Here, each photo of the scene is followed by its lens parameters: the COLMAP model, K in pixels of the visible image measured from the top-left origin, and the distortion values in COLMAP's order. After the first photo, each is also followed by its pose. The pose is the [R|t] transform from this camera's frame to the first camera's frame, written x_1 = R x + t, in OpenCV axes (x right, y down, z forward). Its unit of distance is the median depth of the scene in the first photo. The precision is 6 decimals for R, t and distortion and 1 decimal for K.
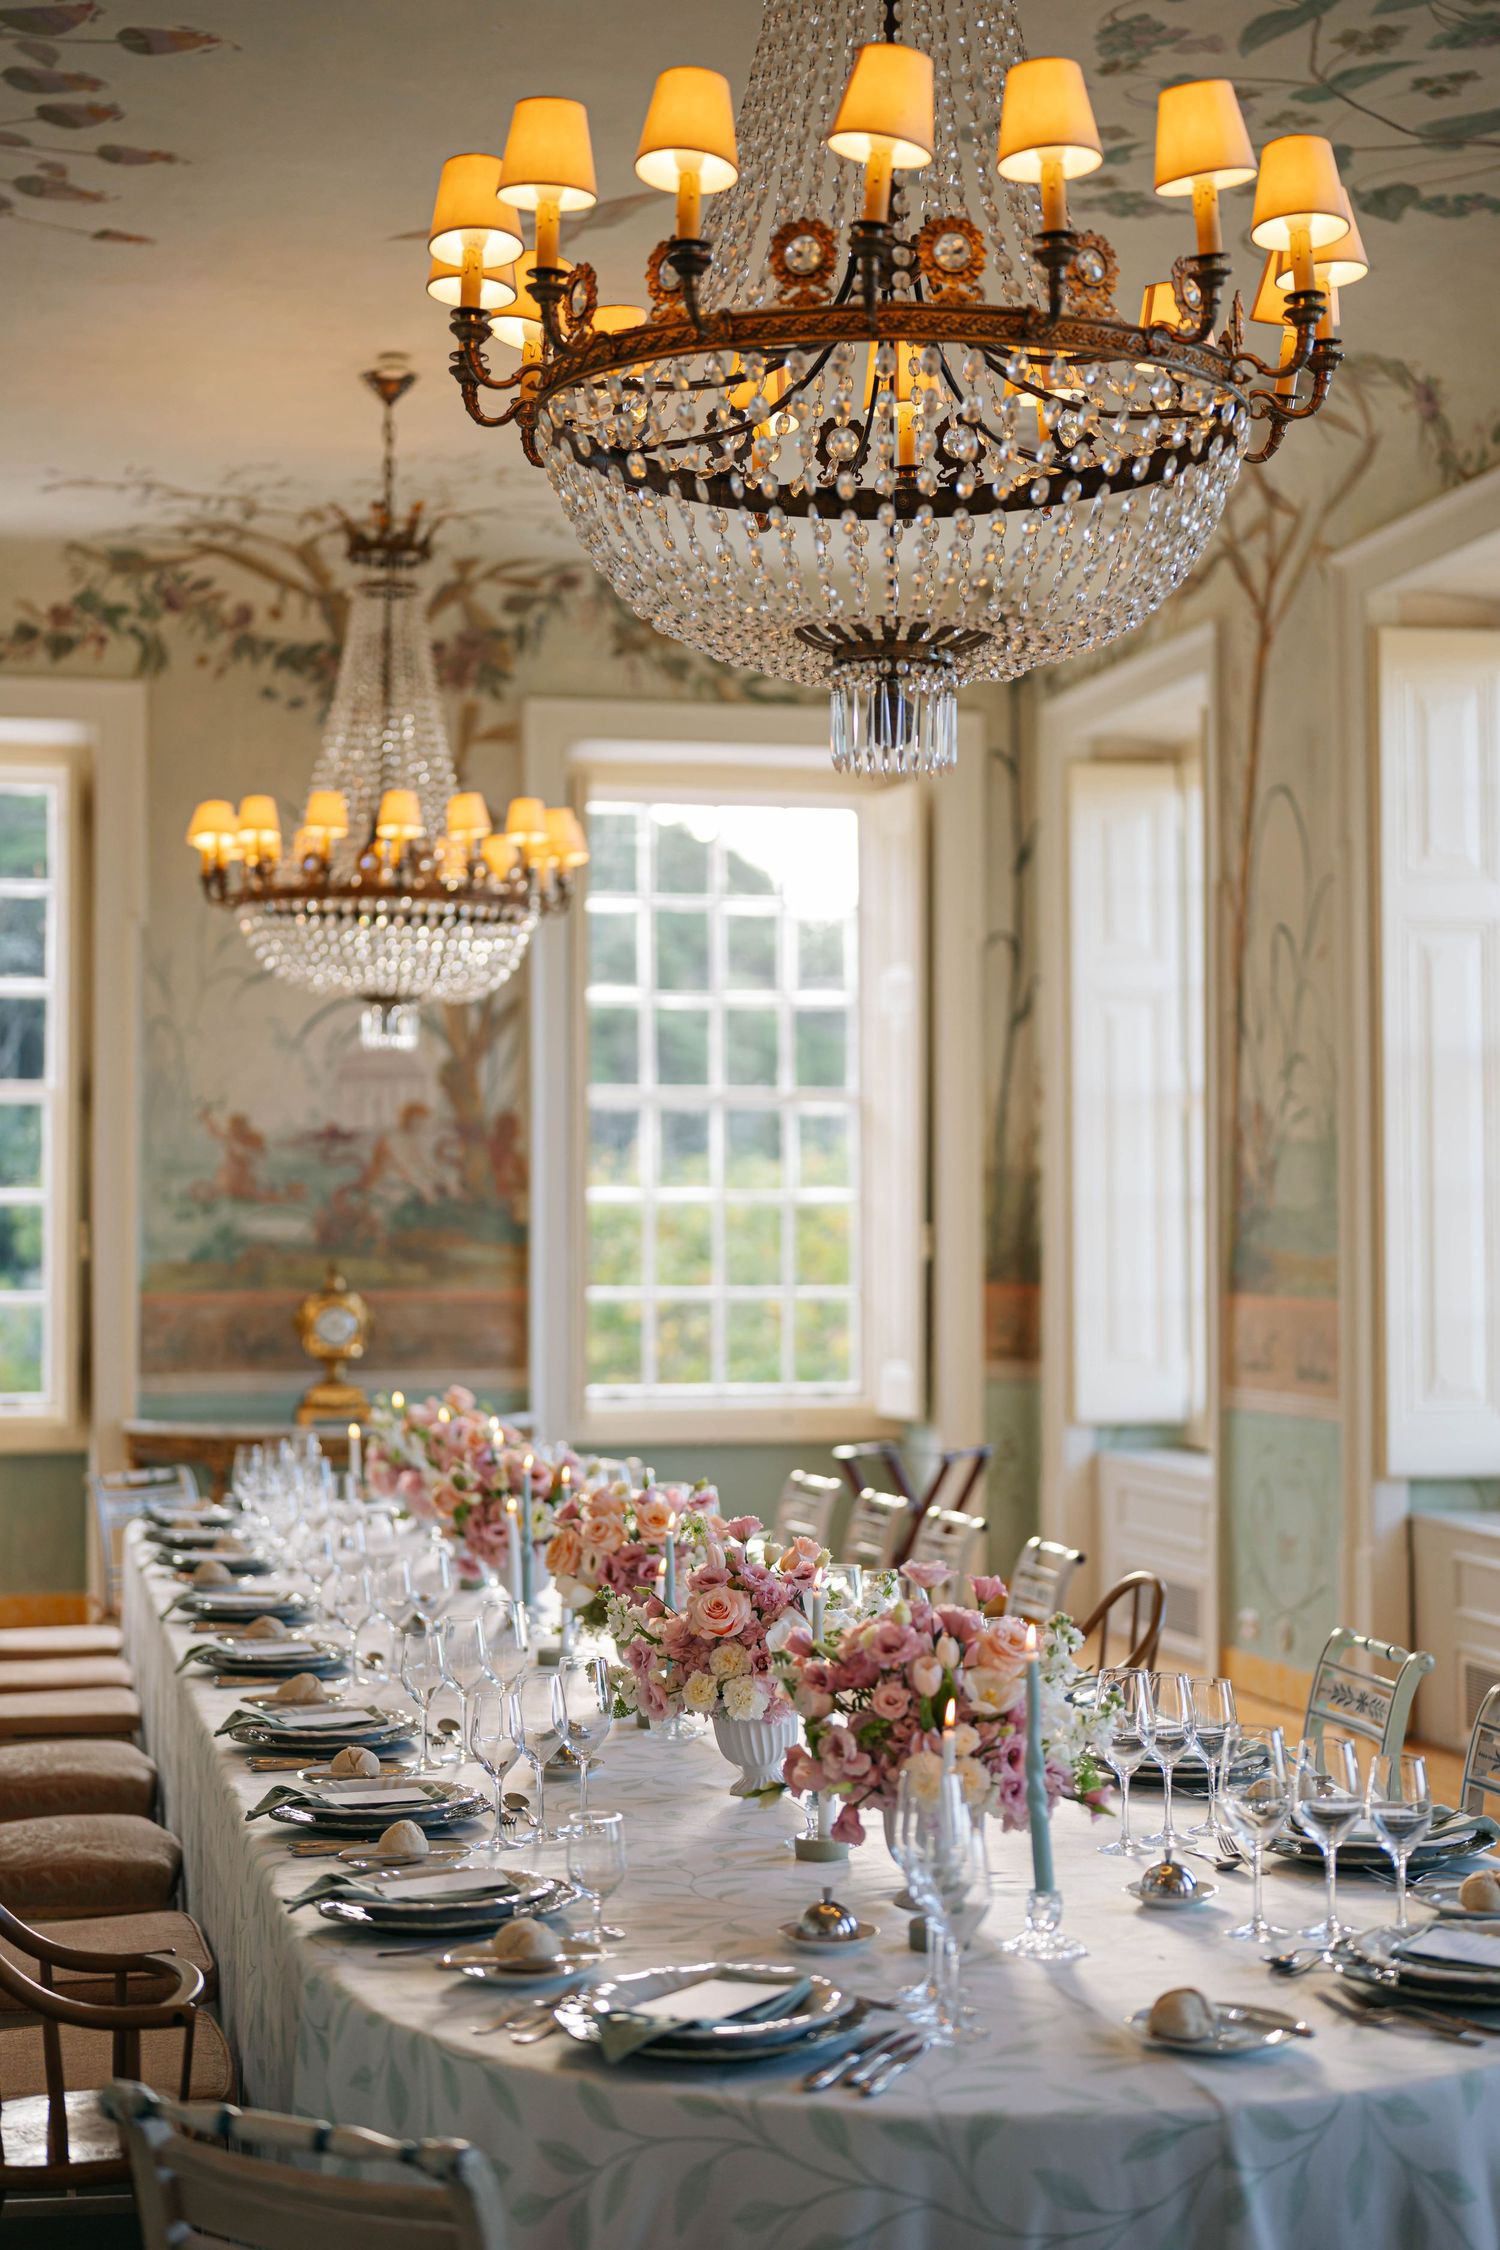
lens RADIAL K [[3075.5, 0, 750.0], [0, 3075.5, 1125.0], [0, 0, 1]] dist [-0.005831, 0.093383]
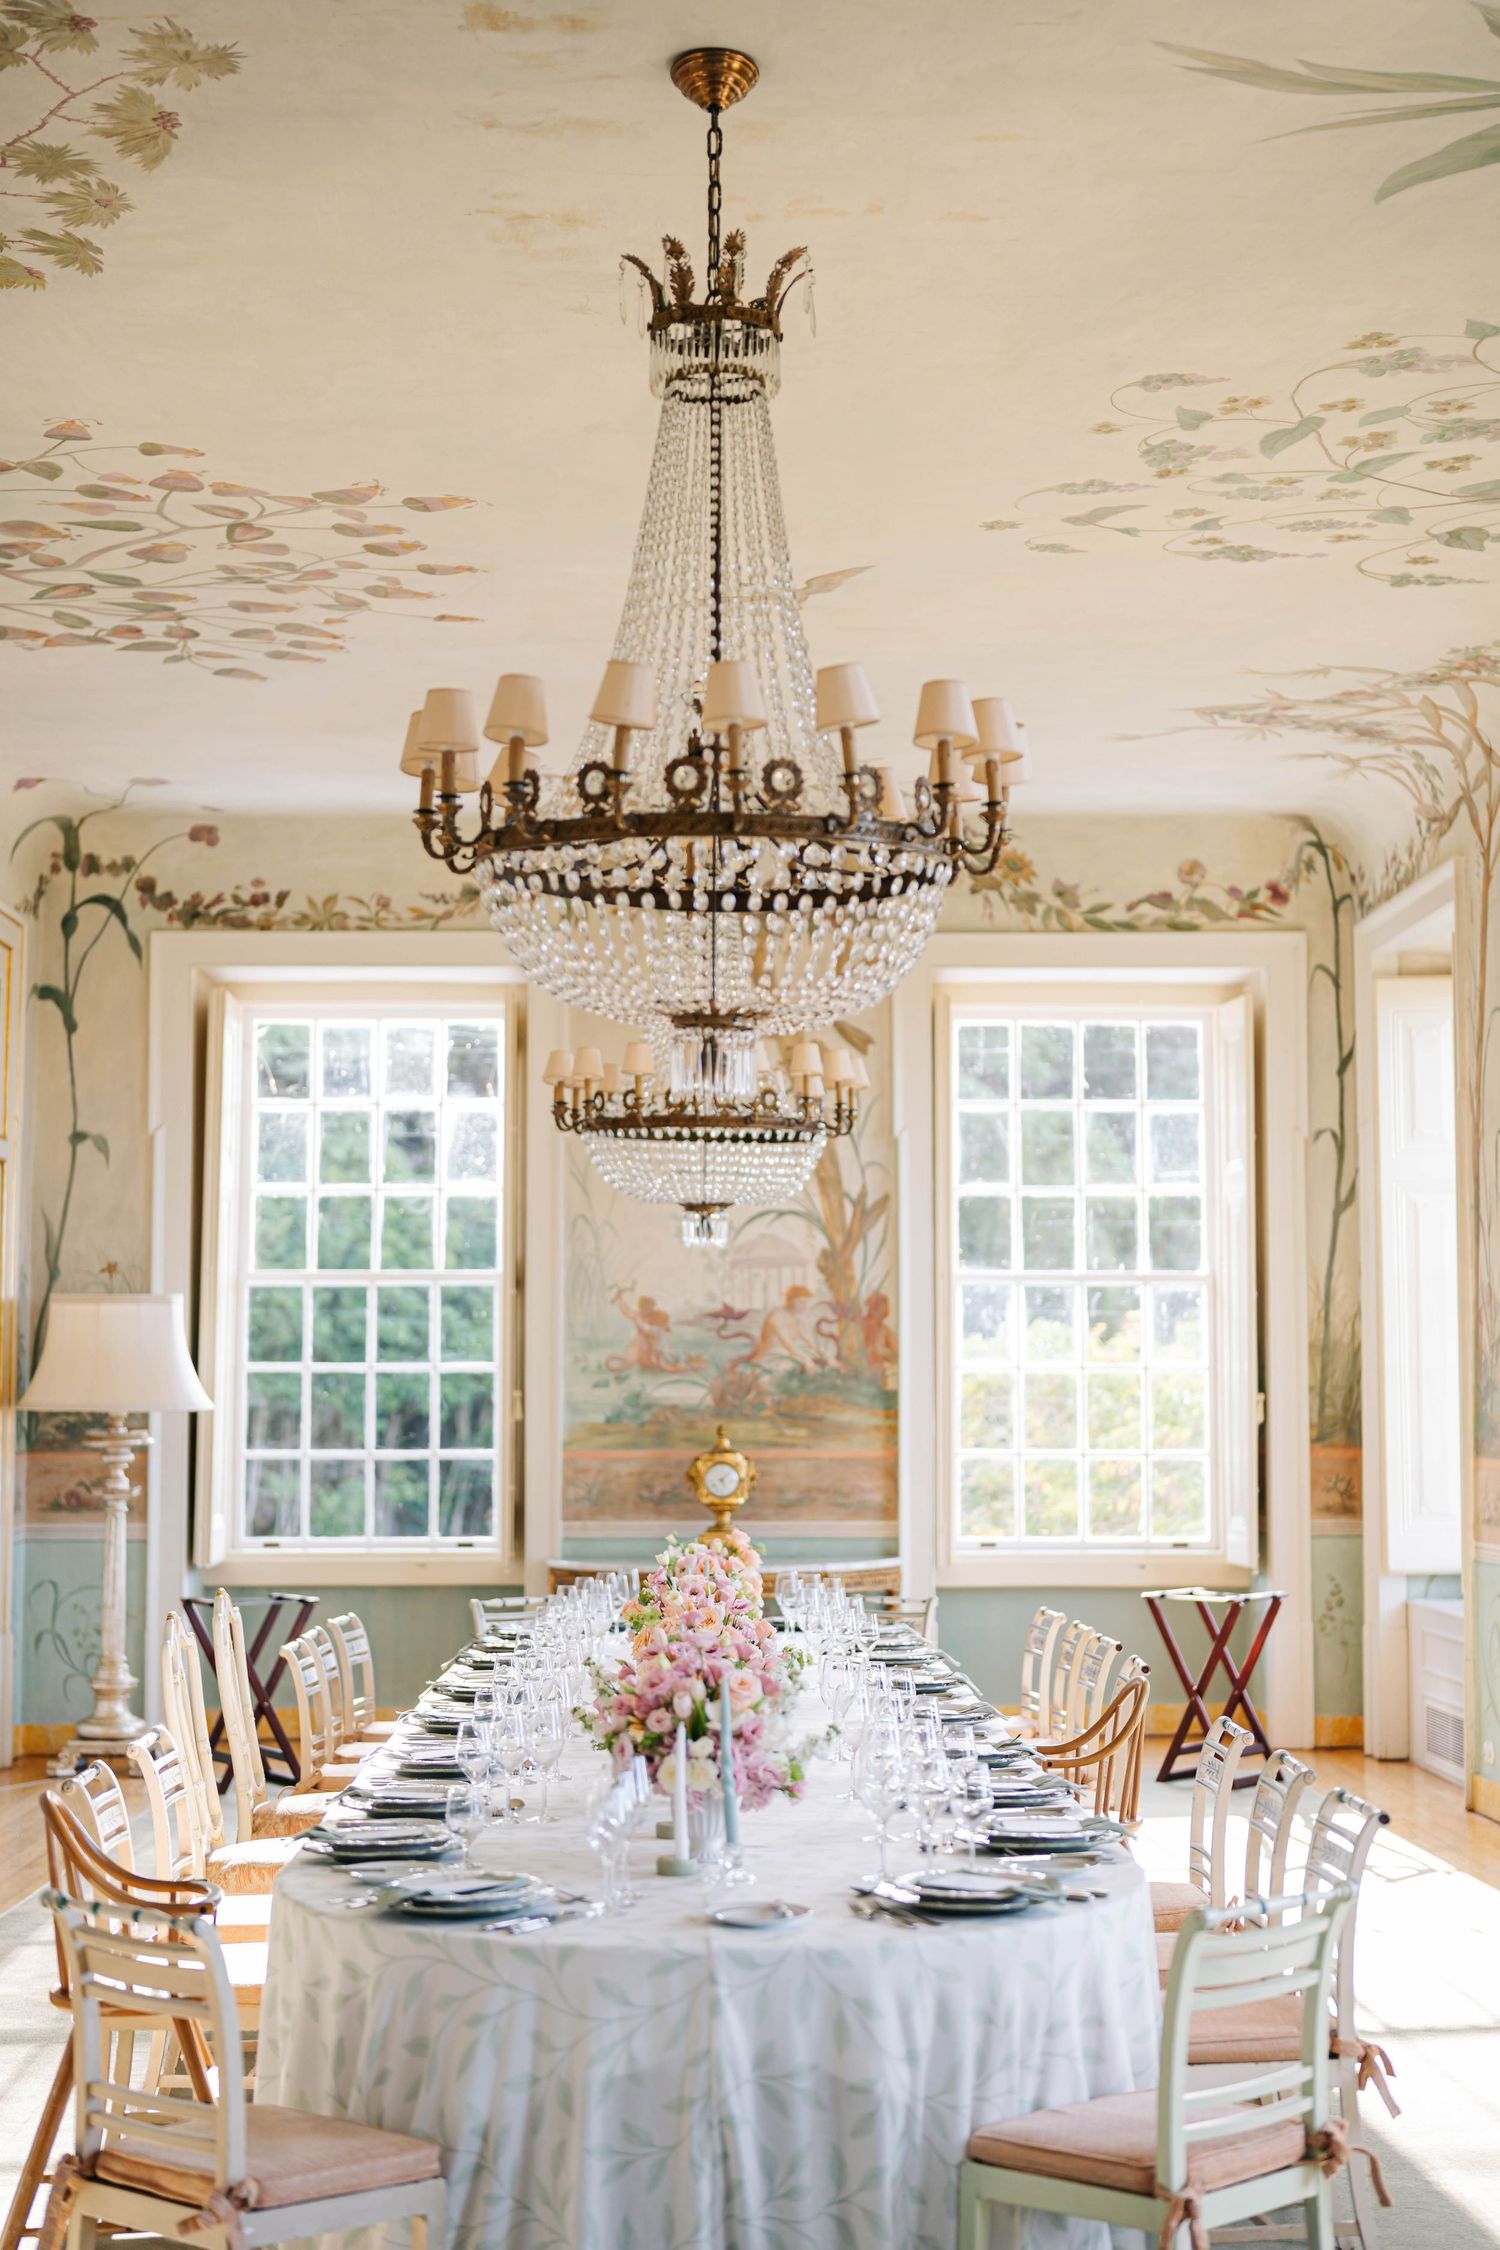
lens RADIAL K [[3128.2, 0, 749.0], [0, 3128.2, 1119.9], [0, 0, 1]] dist [0.002128, 0.031395]
pose [[0.976643, -0.016747, -0.214214, 0.127456], [0.005775, 0.998644, -0.051746, -0.008848], [0.214790, 0.049300, 0.975415, -0.154793]]
